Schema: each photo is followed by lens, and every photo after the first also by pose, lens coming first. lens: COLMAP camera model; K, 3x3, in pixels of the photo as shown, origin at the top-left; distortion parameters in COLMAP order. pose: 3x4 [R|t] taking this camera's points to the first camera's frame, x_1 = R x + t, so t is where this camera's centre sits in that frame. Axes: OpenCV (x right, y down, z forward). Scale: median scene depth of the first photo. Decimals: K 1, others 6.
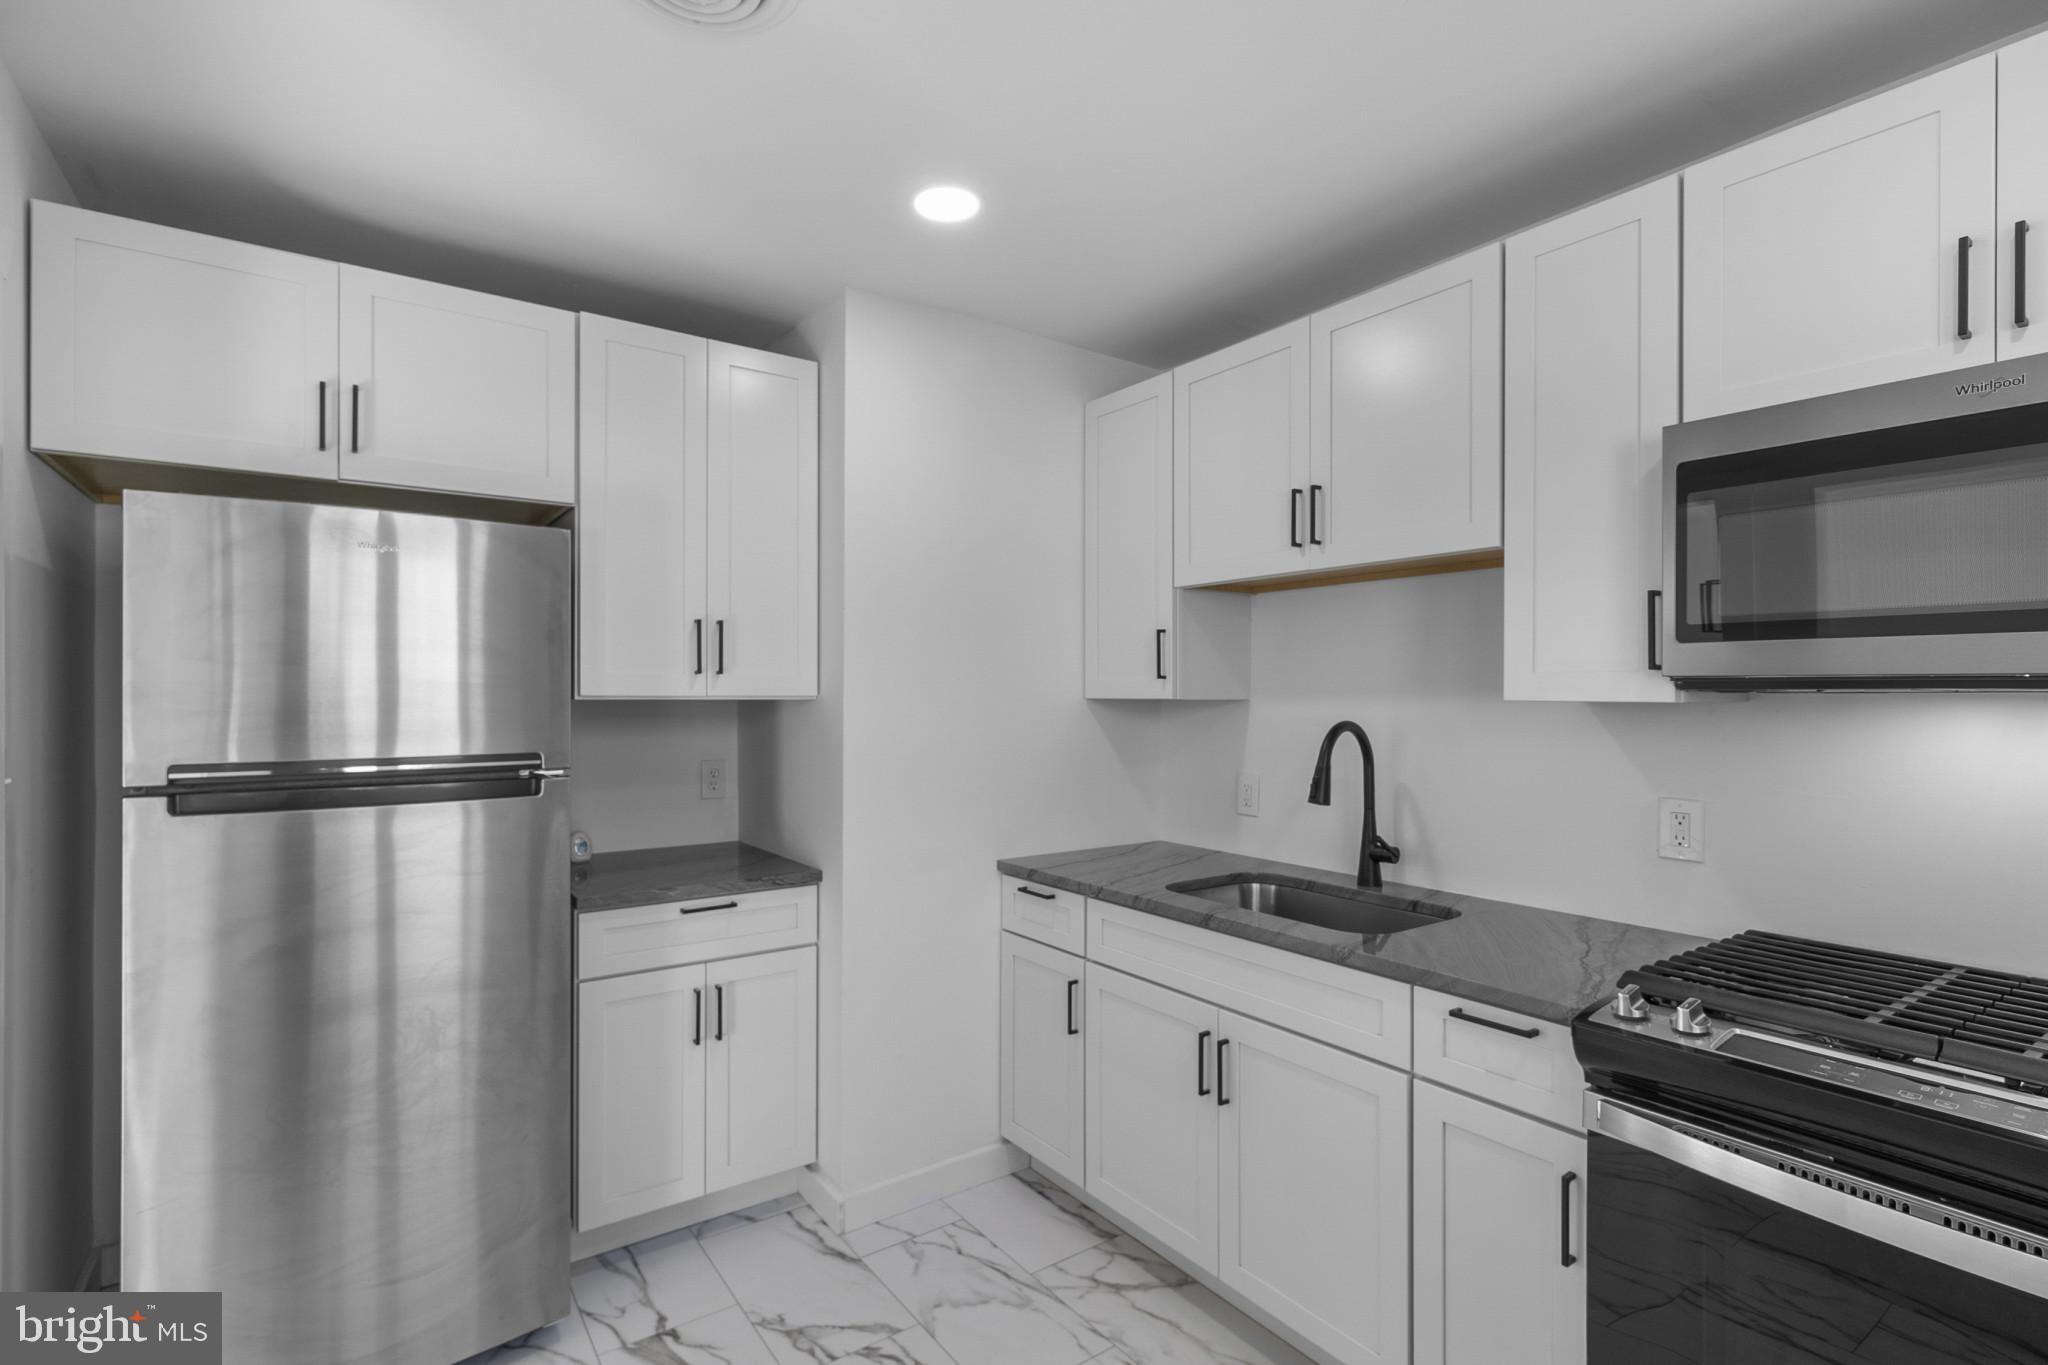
lens RADIAL K [[950.7, 0, 1024.0], [0, 950.7, 682.5], [0, 0, 1]] dist [-0.001003, -0.000164]
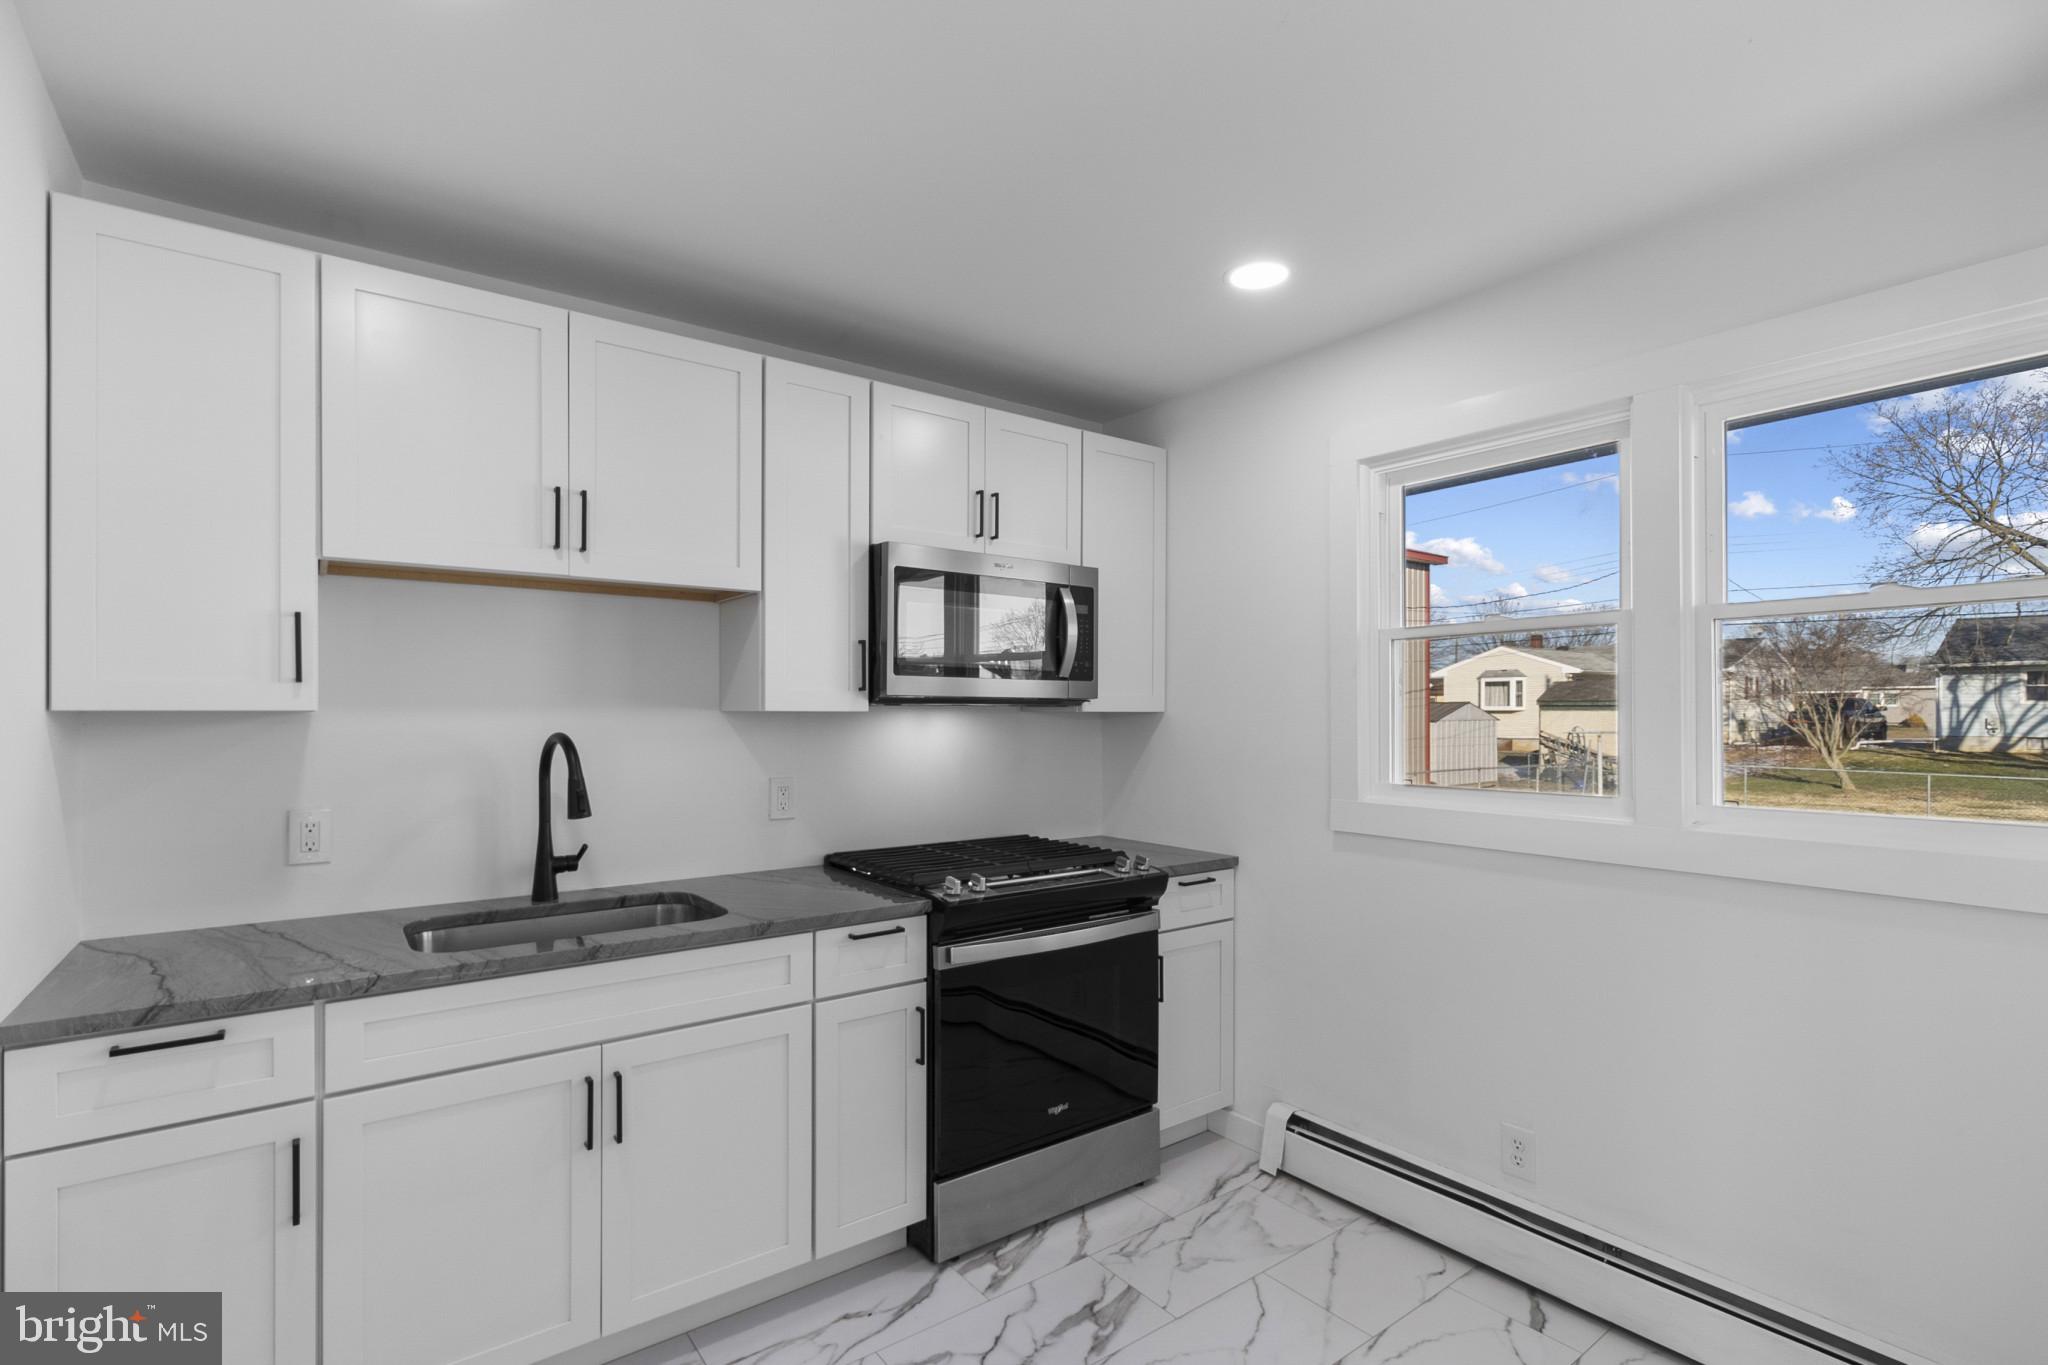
lens RADIAL K [[950.7, 0, 1024.0], [0, 950.7, 682.5], [0, 0, 1]] dist [-0.001003, -0.000164]
pose [[-0.023283, 0.024263, 0.999434, -0.635152], [-0.018236, 0.999529, -0.024690, 0.004878], [-0.999563, -0.018801, -0.022829, 0.532617]]
